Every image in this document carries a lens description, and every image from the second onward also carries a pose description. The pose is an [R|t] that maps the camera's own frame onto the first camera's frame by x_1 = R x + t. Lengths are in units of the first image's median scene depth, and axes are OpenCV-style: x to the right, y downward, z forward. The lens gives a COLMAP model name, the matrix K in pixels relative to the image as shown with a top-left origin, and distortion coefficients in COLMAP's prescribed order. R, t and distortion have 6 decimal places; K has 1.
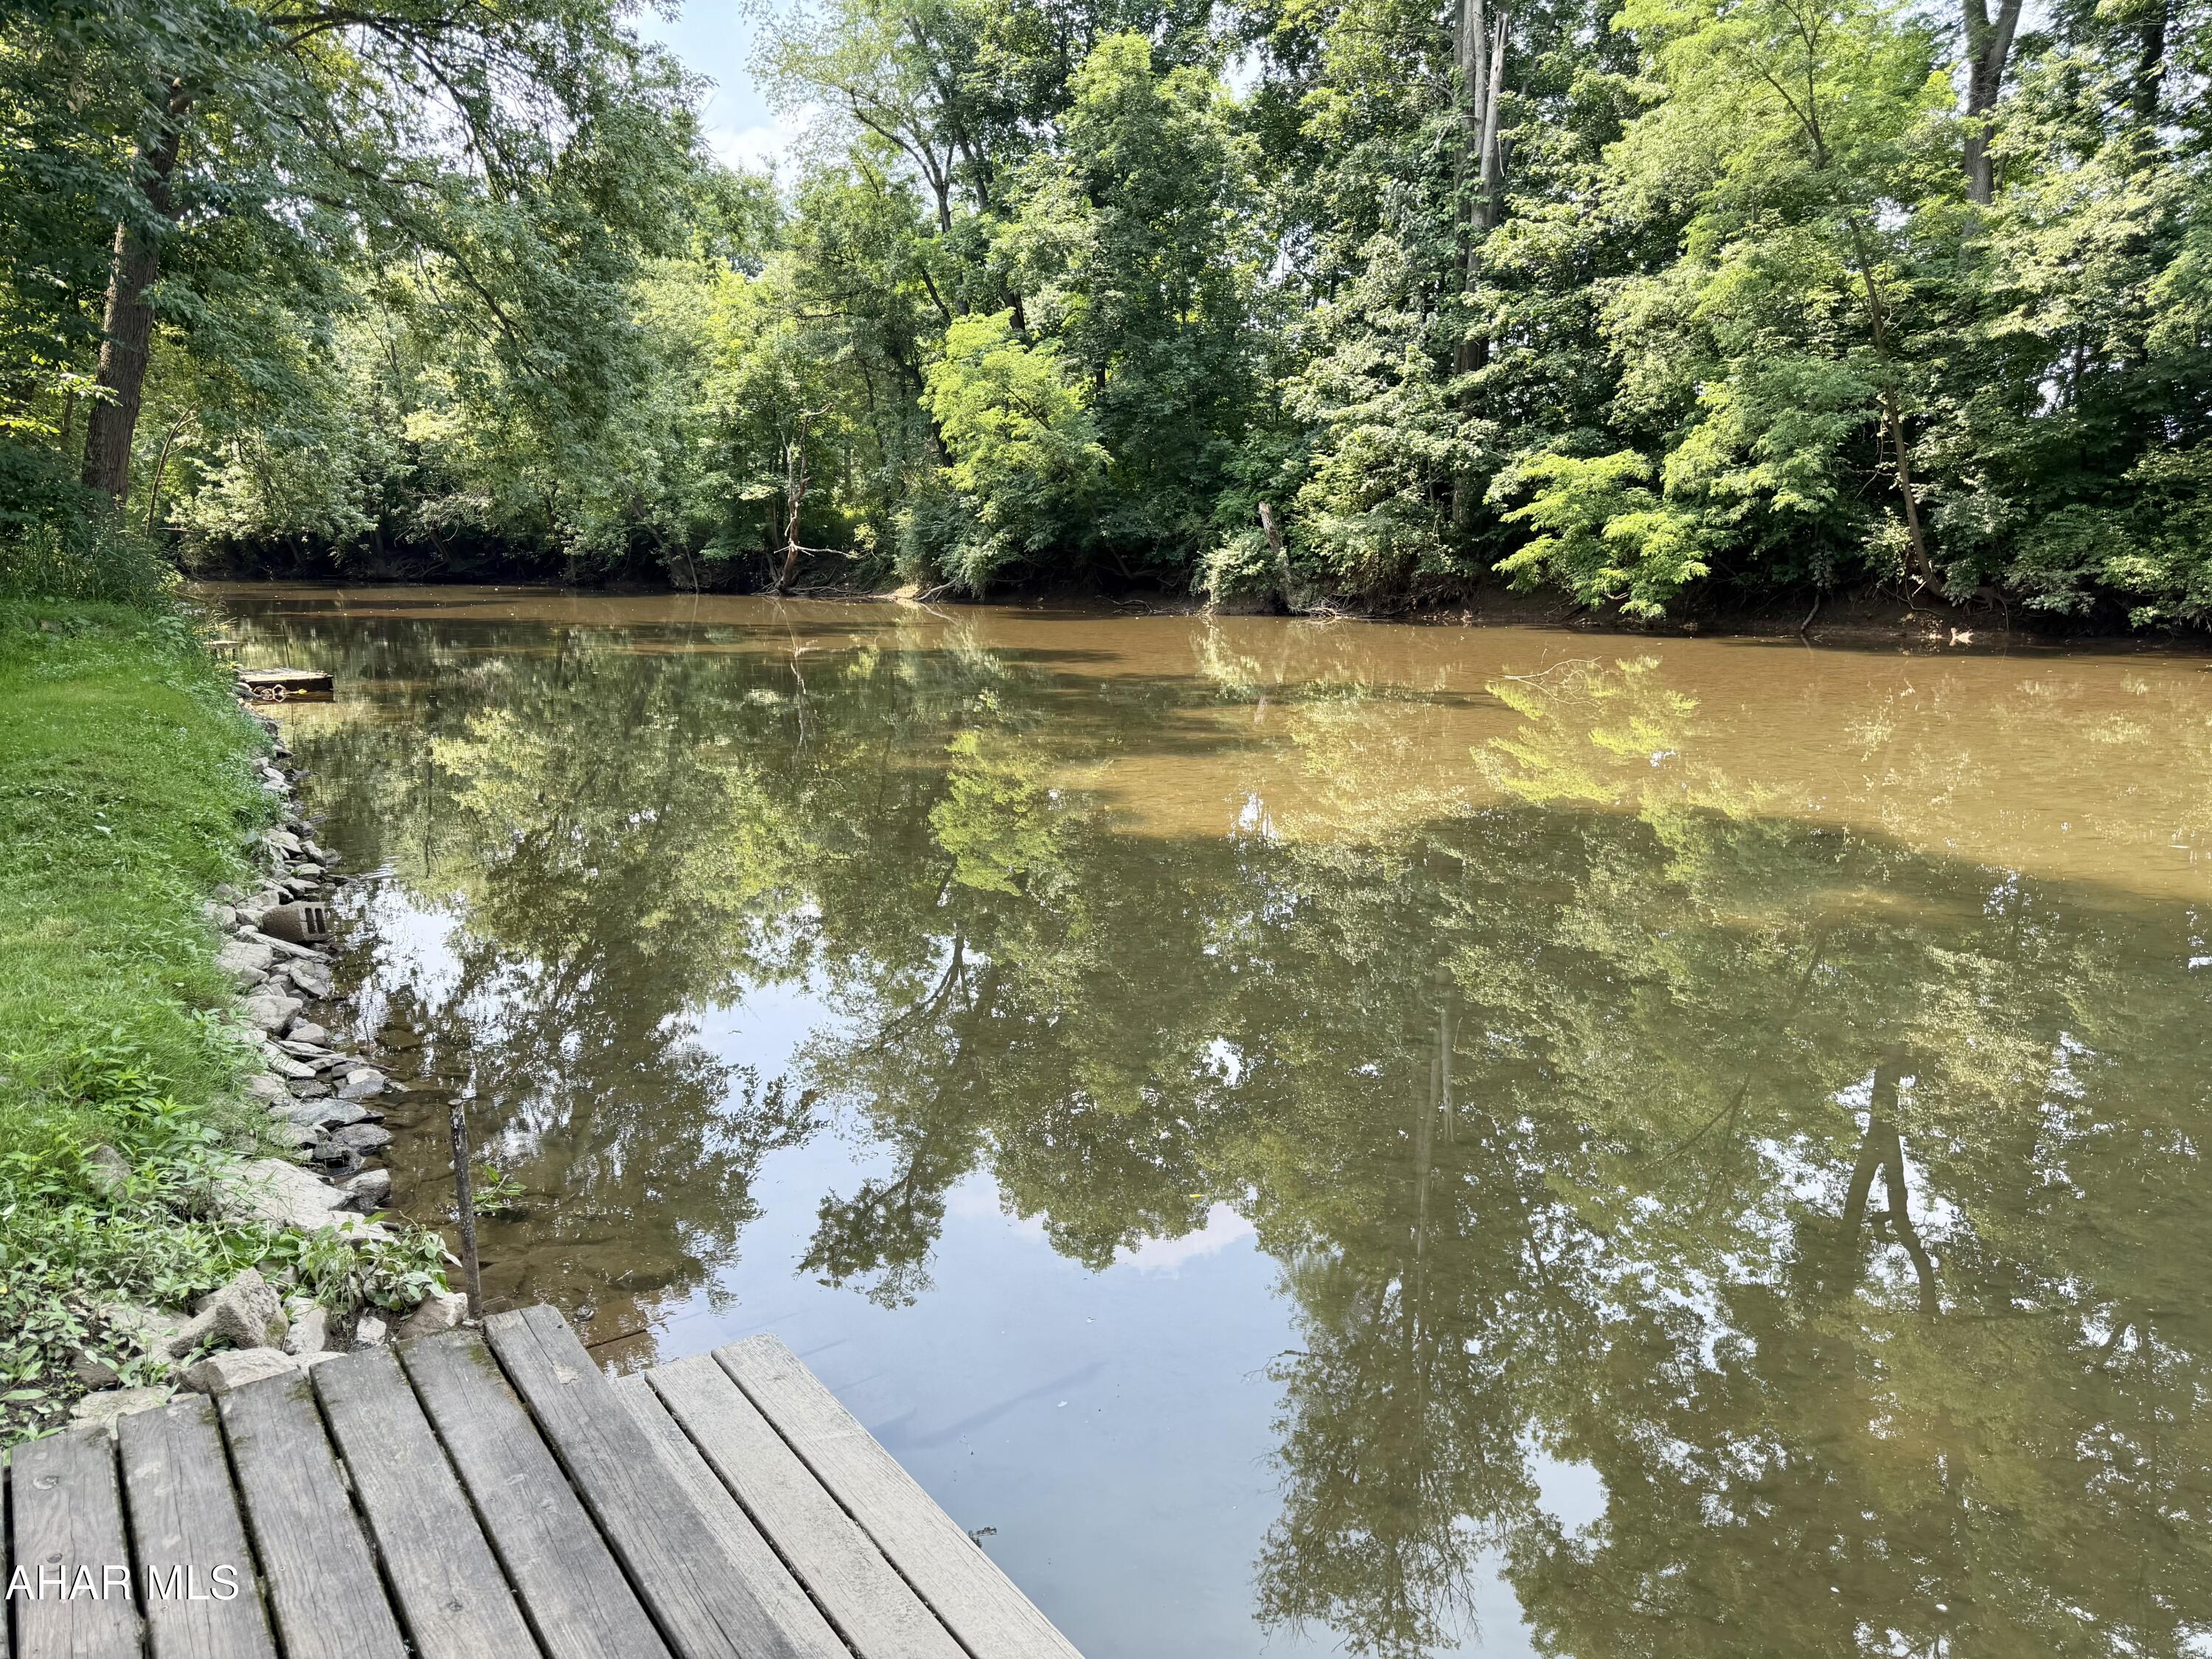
lens RADIAL K [[1575.2, 0, 1067.7], [0, 1575.2, 820.6], [0, 0, 1]] dist [0.050109, -0.066967]
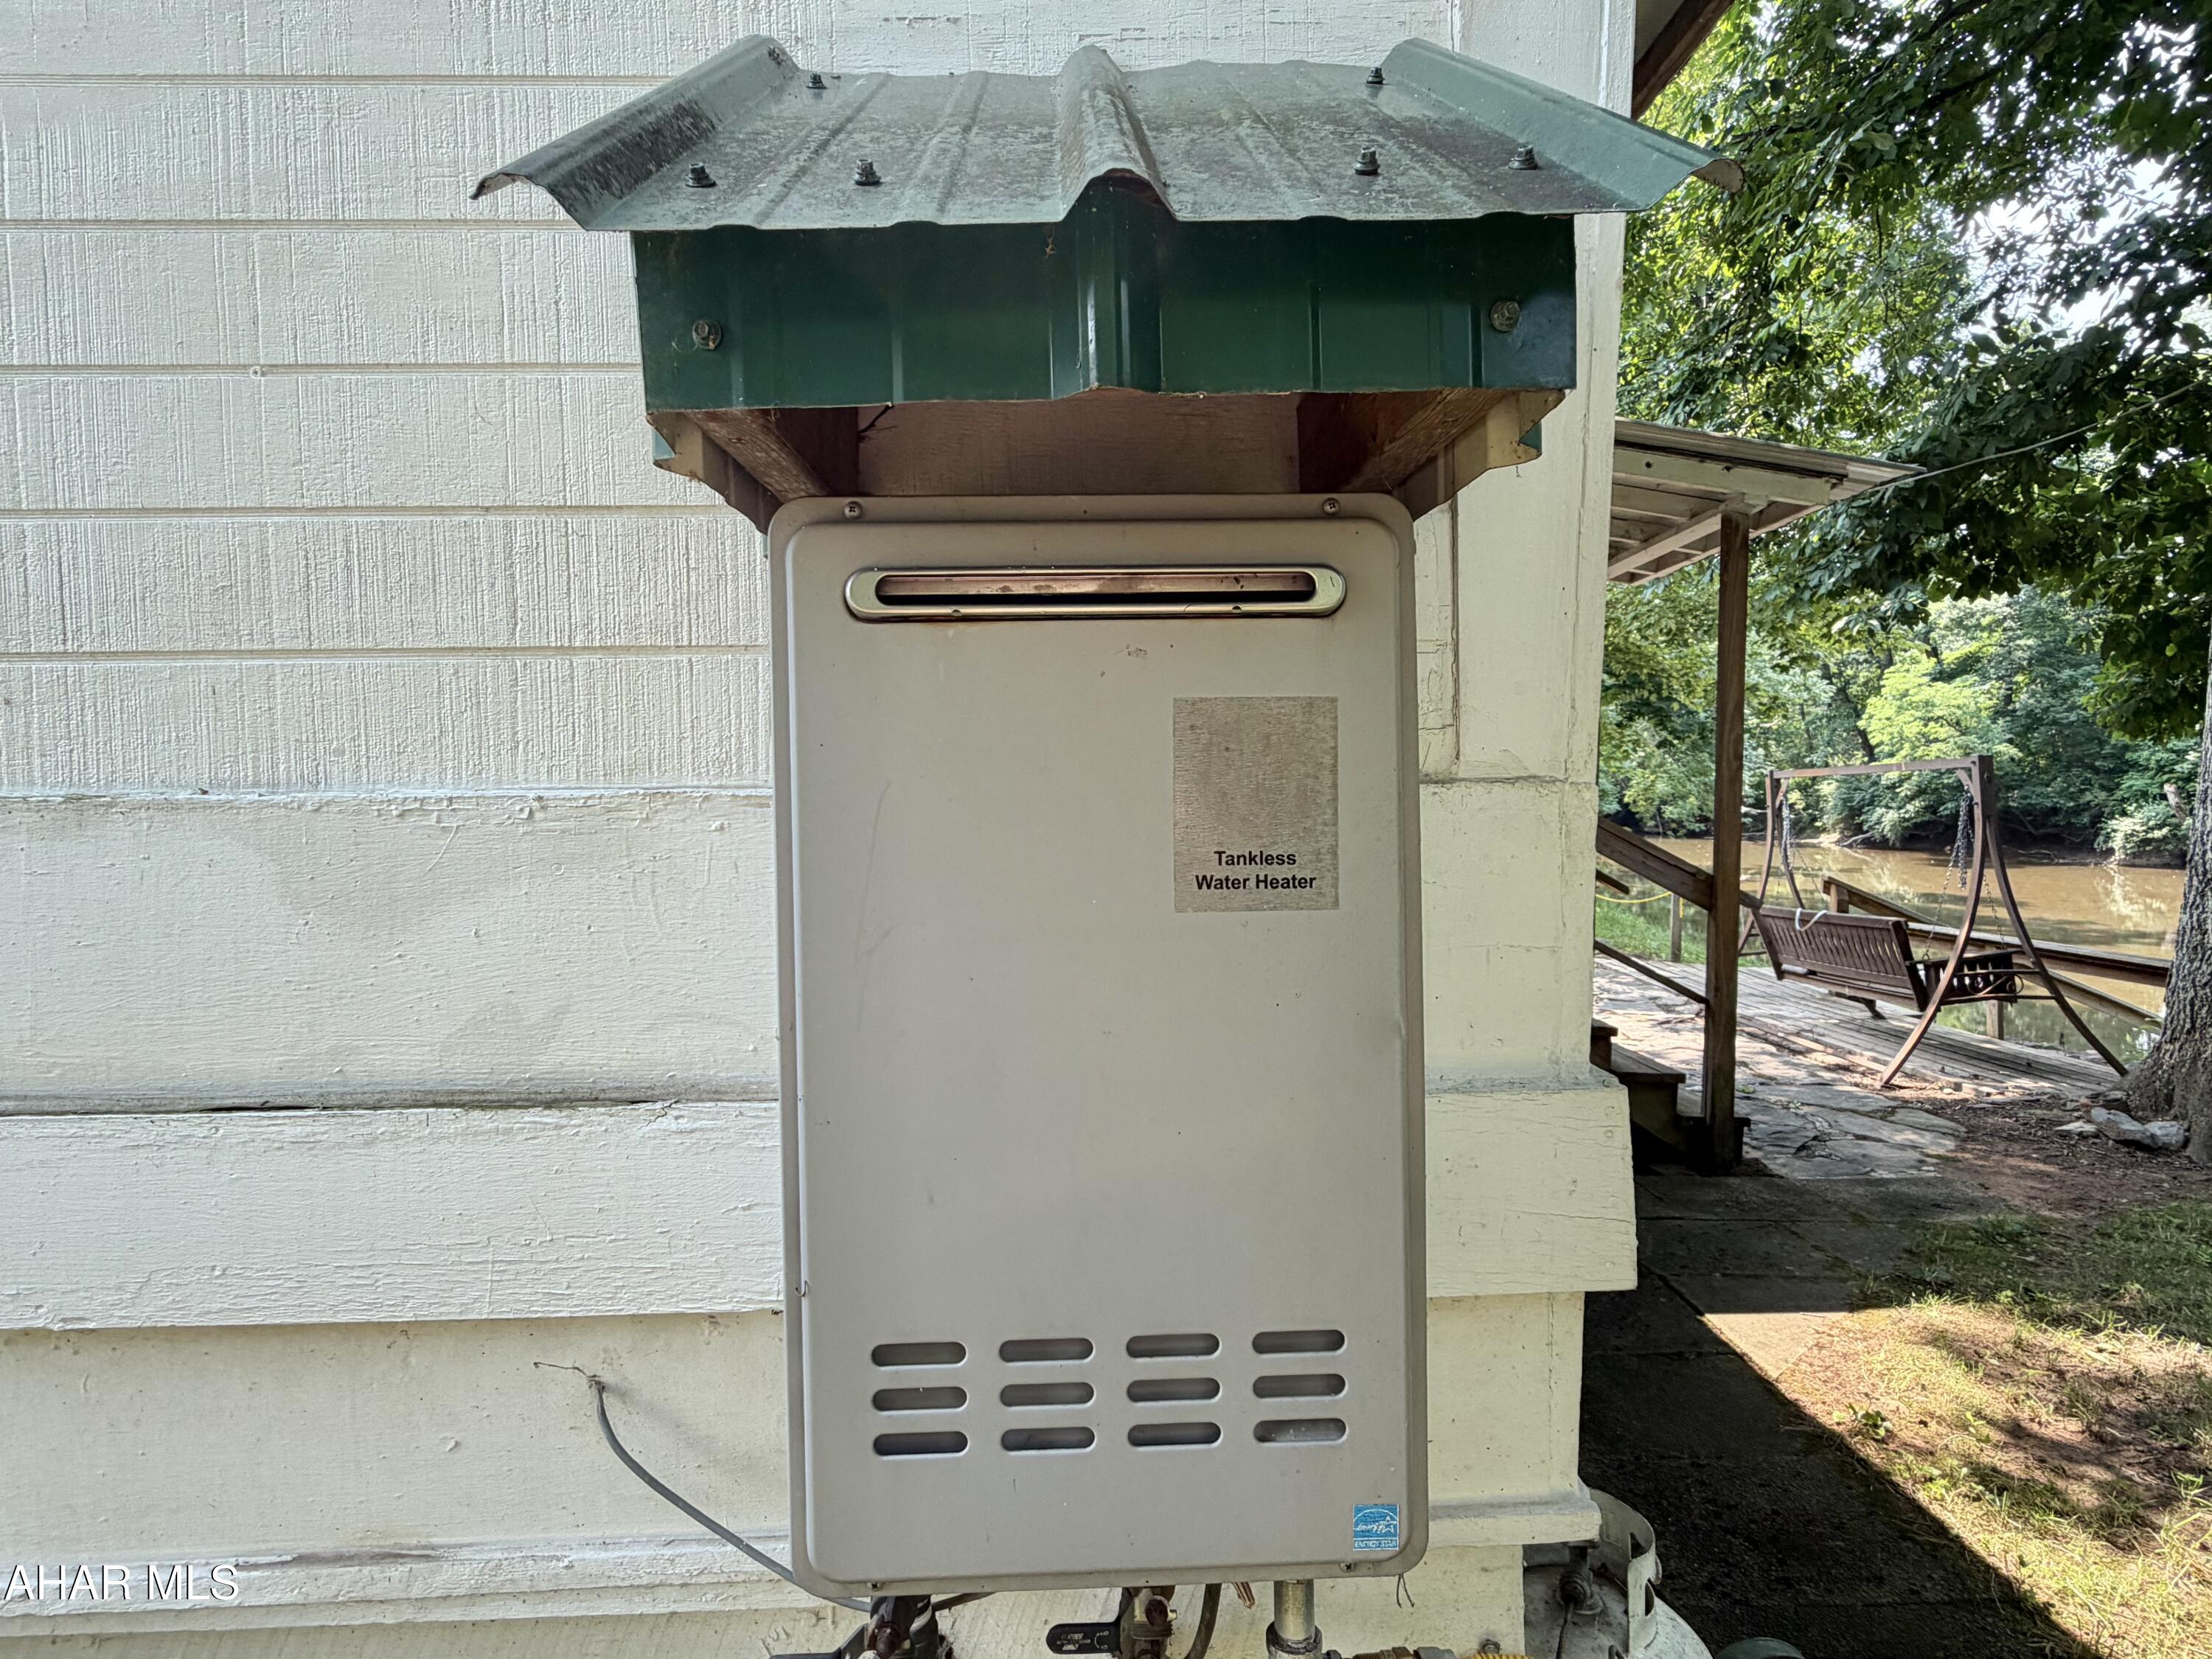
lens RADIAL K [[1136.4, 0, 1101.4], [0, 1136.4, 824.9], [0, 0, 1]] dist [0.003960, -0.000201]
pose [[0.799731, 0.012053, -0.600238, -0.020229], [-0.093167, 0.990178, -0.104249, 0.017709], [0.593086, 0.139293, 0.792999, -0.338486]]
